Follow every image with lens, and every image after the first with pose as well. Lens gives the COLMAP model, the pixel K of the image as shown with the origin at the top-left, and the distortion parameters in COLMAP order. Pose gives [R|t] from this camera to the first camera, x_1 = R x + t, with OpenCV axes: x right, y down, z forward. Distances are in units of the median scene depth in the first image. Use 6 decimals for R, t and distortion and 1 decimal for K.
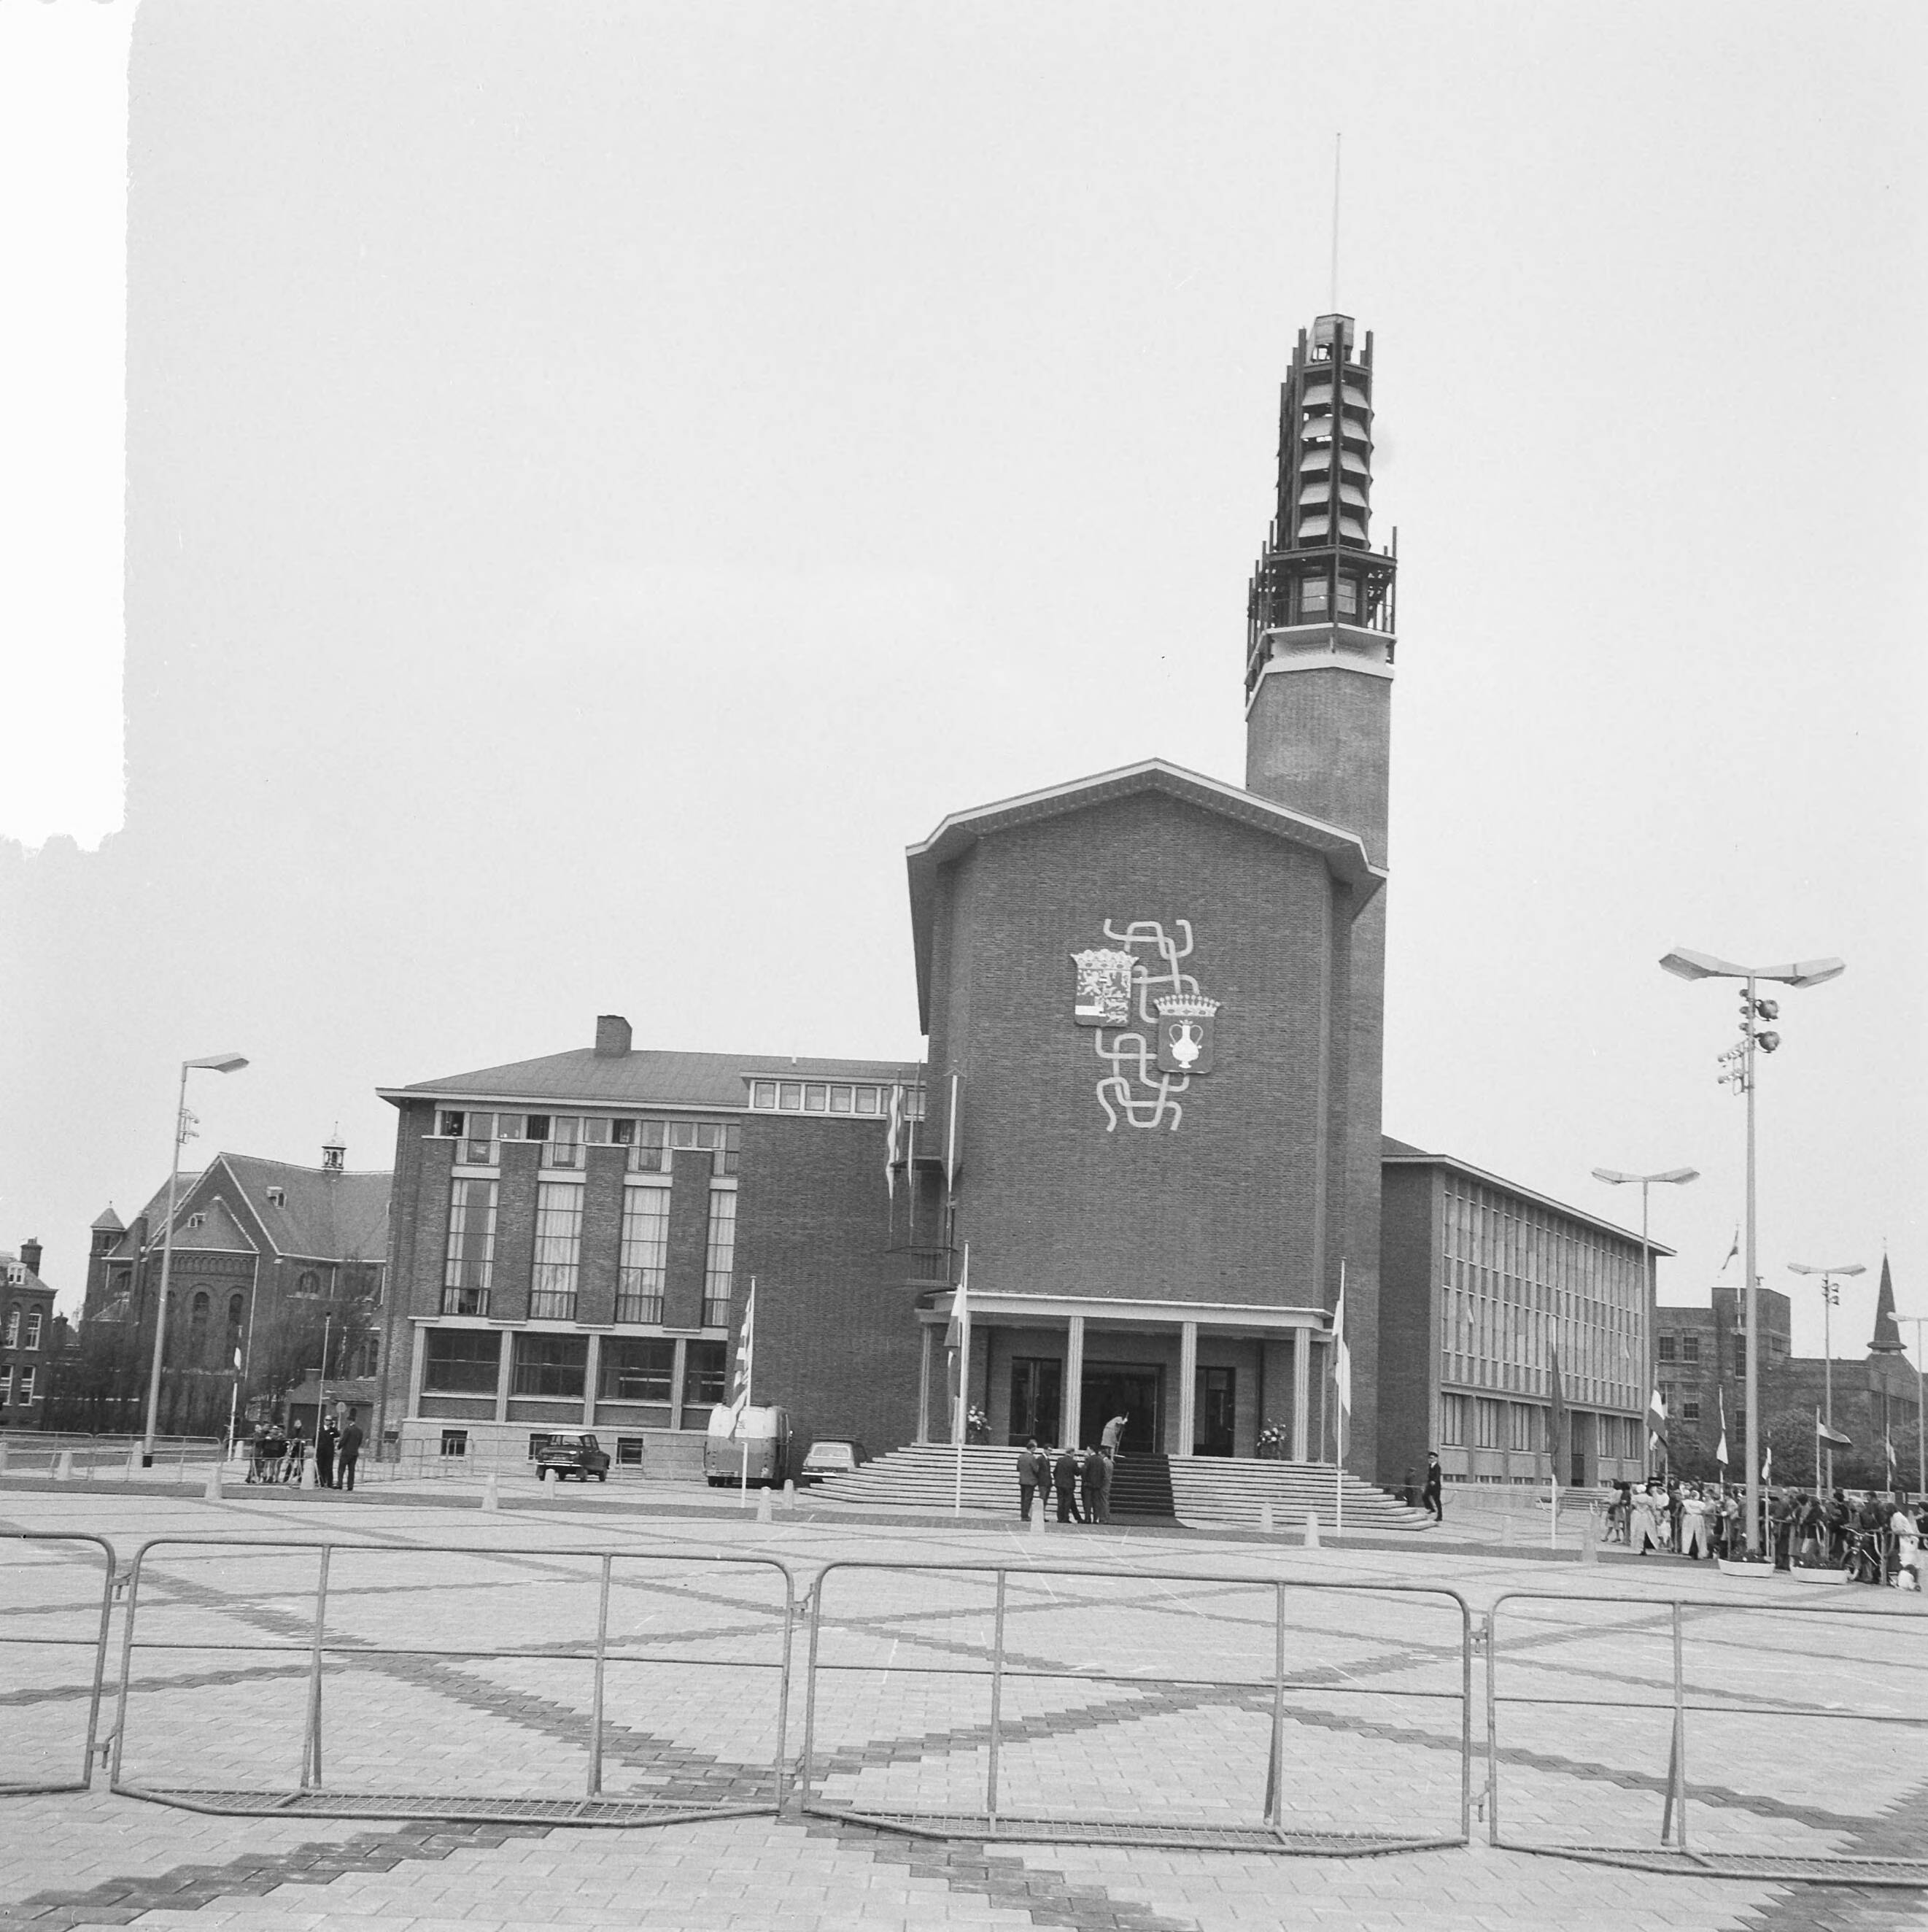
lens RADIAL K [[2575.8, 0, 963.6], [0, 2575.8, 987.9], [0, 0, 1]] dist [0.066739, -0.048675]
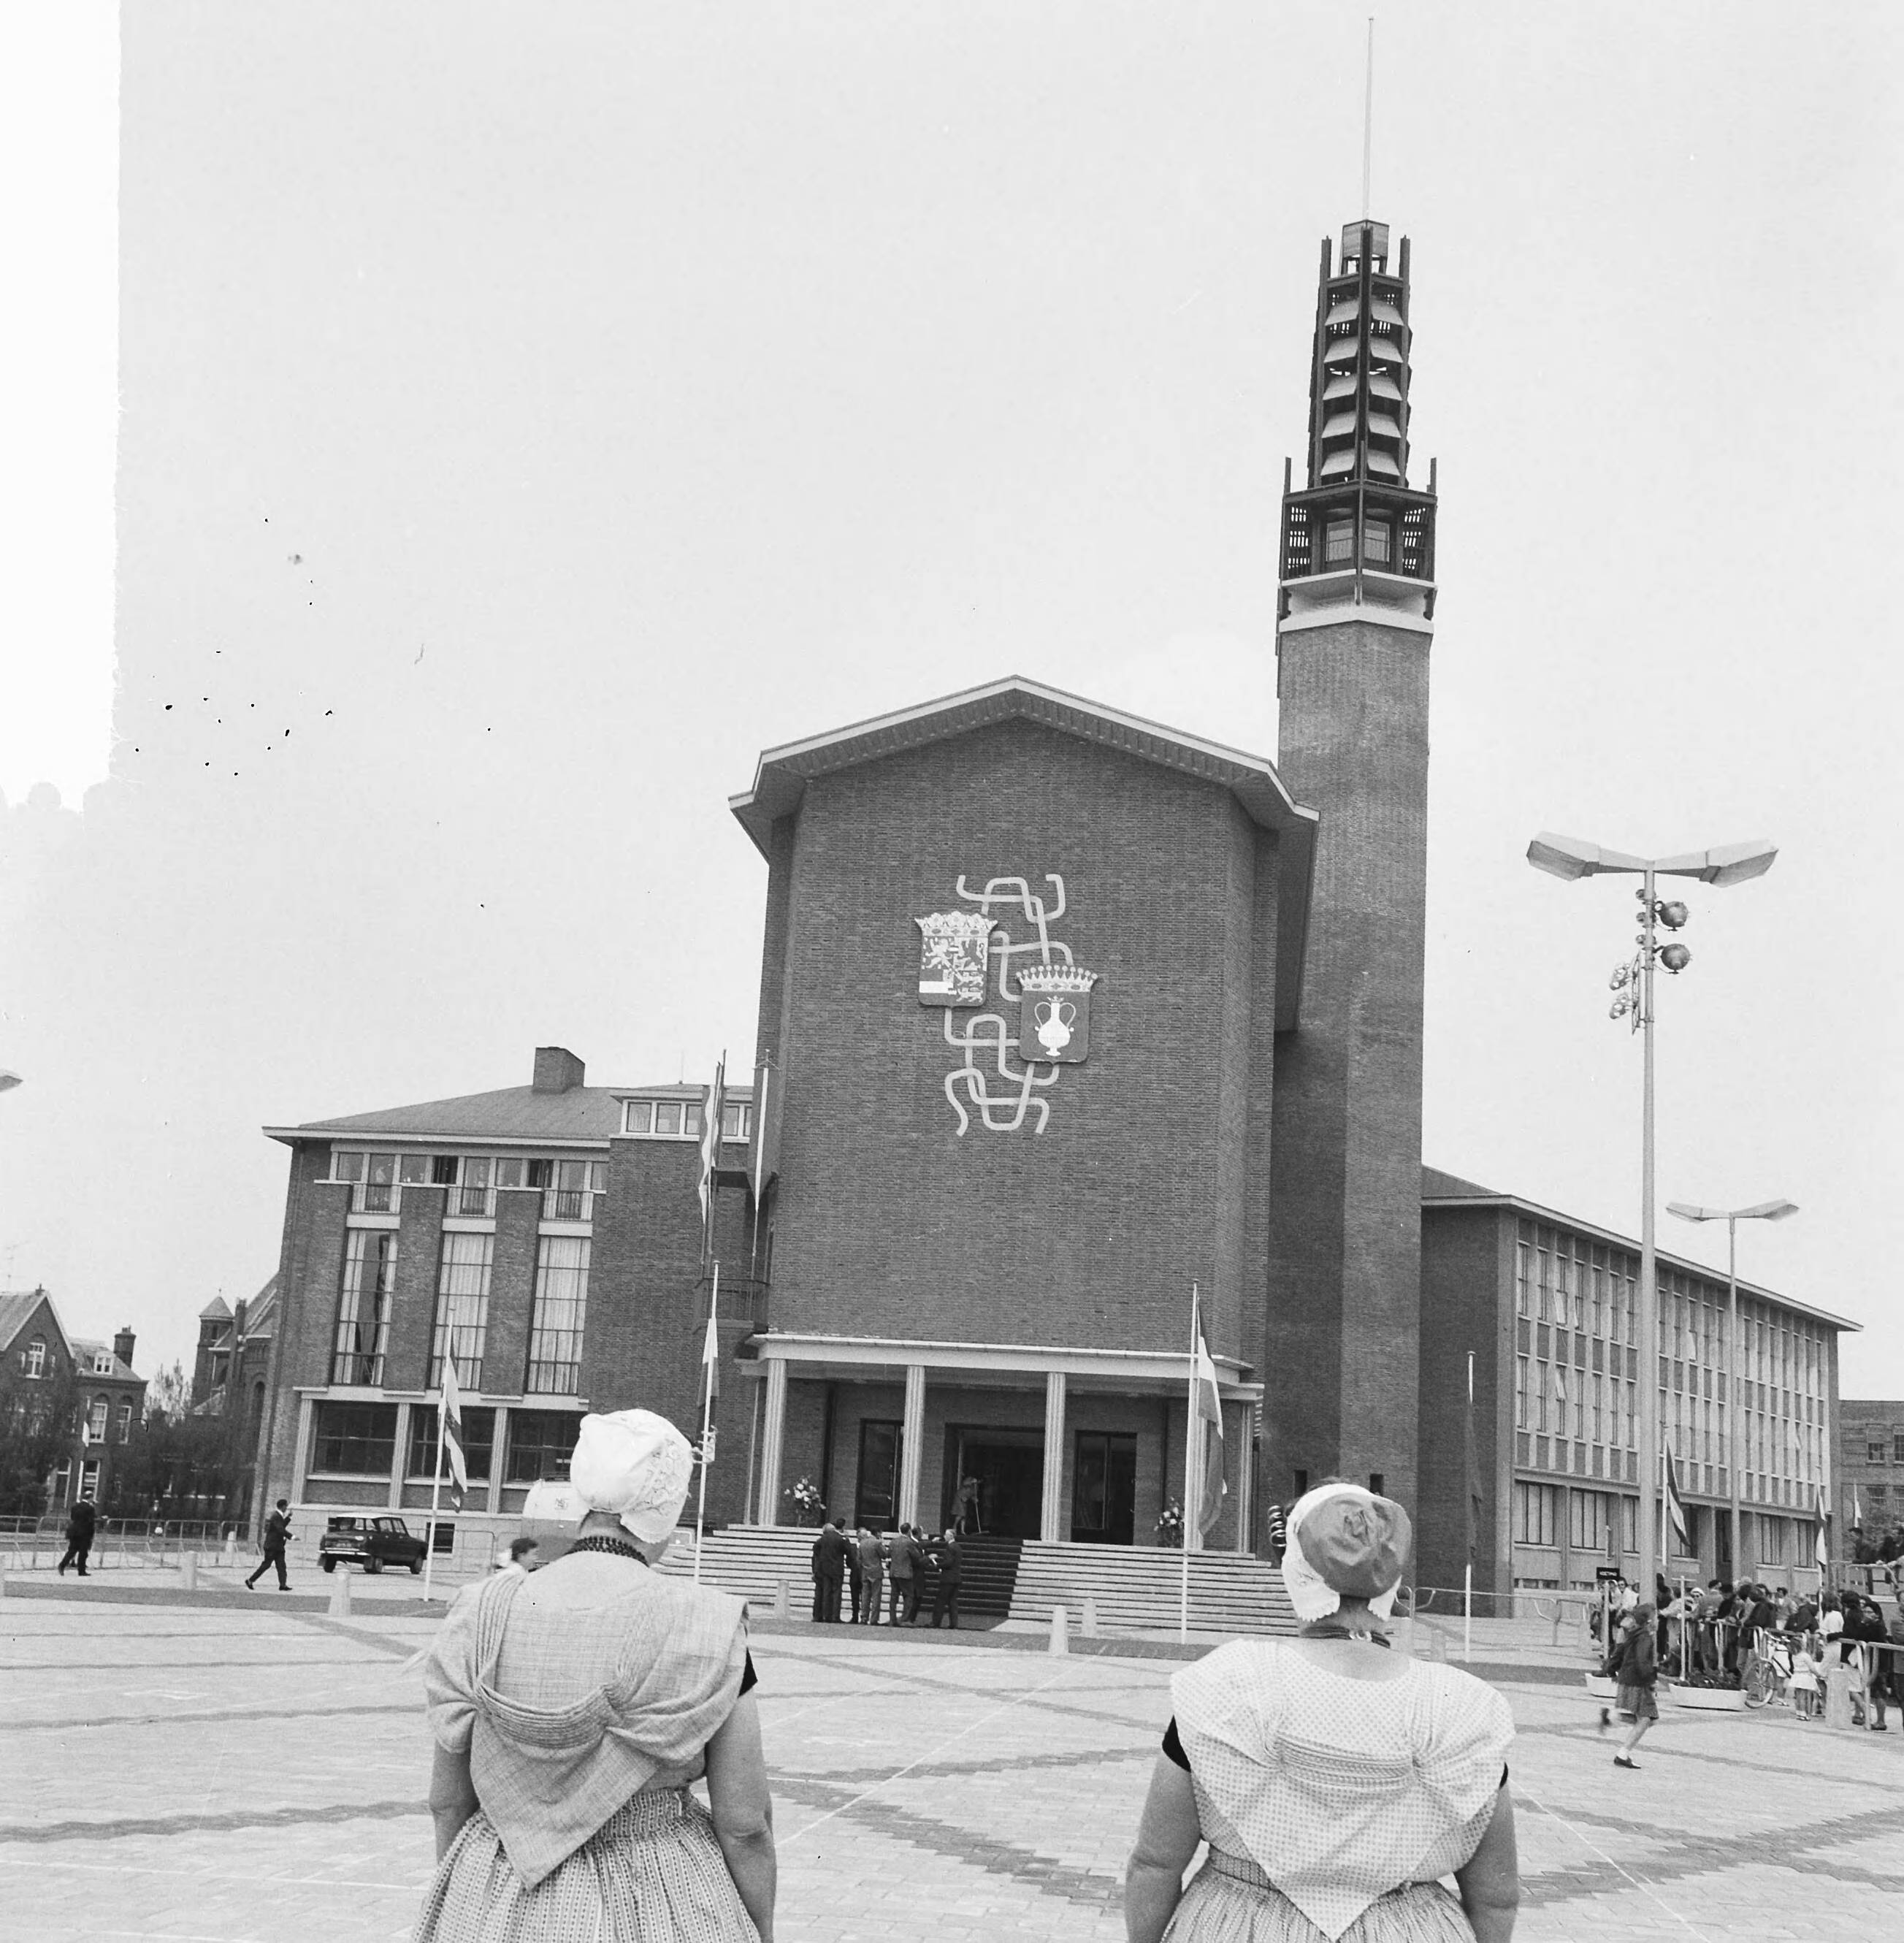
lens RADIAL K [[2599.8, 0, 948.4], [0, 2599.8, 980.8], [0, 0, 1]] dist [0.074057, 0.014168]
pose [[0.993592, -0.017920, -0.111595, 0.120377], [0.013045, 0.998935, -0.044263, 0.035995], [0.112270, 0.042524, 0.992767, 0.157800]]
